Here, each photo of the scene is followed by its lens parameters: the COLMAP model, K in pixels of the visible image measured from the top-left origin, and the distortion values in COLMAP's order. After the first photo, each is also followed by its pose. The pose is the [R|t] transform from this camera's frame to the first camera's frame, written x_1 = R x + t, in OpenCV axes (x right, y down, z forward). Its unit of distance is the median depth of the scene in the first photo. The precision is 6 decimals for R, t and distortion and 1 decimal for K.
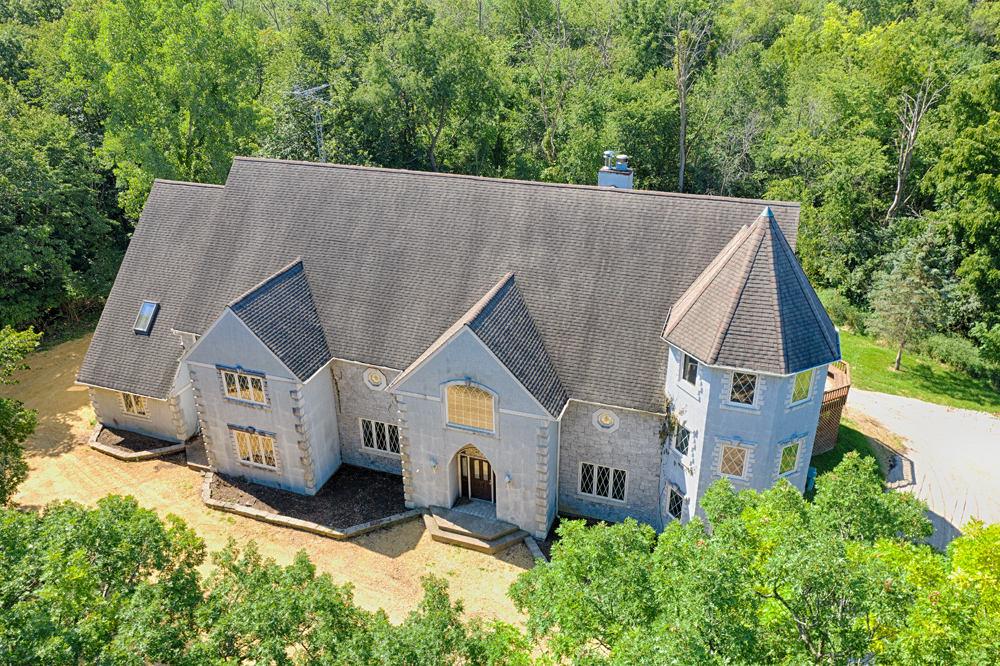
lens RADIAL K [[774.5, 0, 498.8], [0, 774.5, 332.6], [0, 0, 1]] dist [-0.003353, -0.000048]
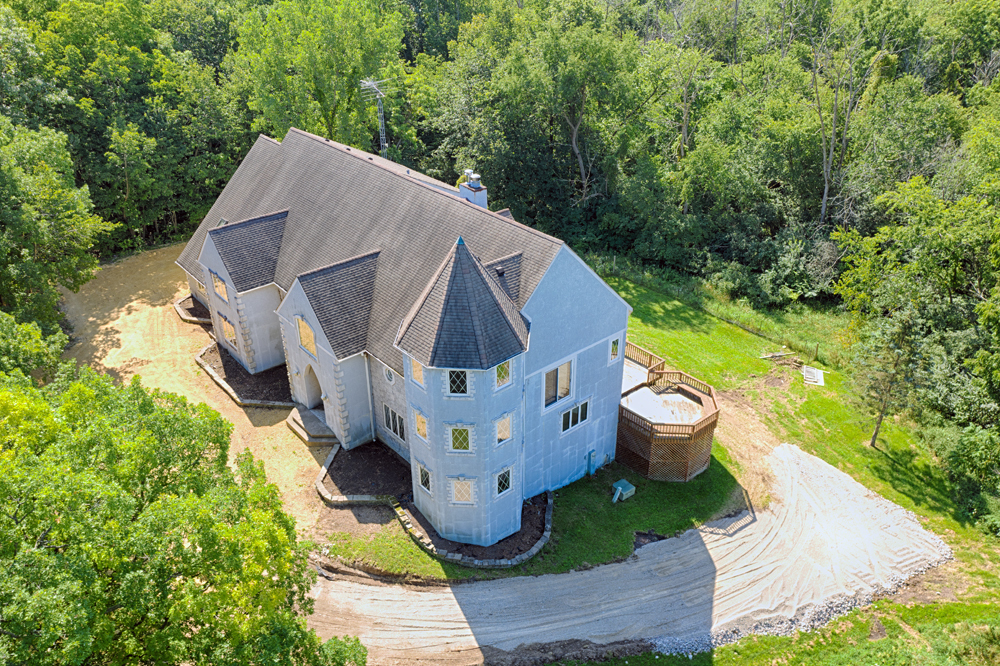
lens RADIAL K [[774.5, 0, 504.4], [0, 774.5, 332.9], [0, 0, 1]] dist [-0.003353, -0.000048]
pose [[0.867662, 0.256630, -0.425798, 0.758759], [-0.234363, 0.966470, 0.104926, -0.122765], [0.438448, 0.008751, 0.898714, -0.075783]]
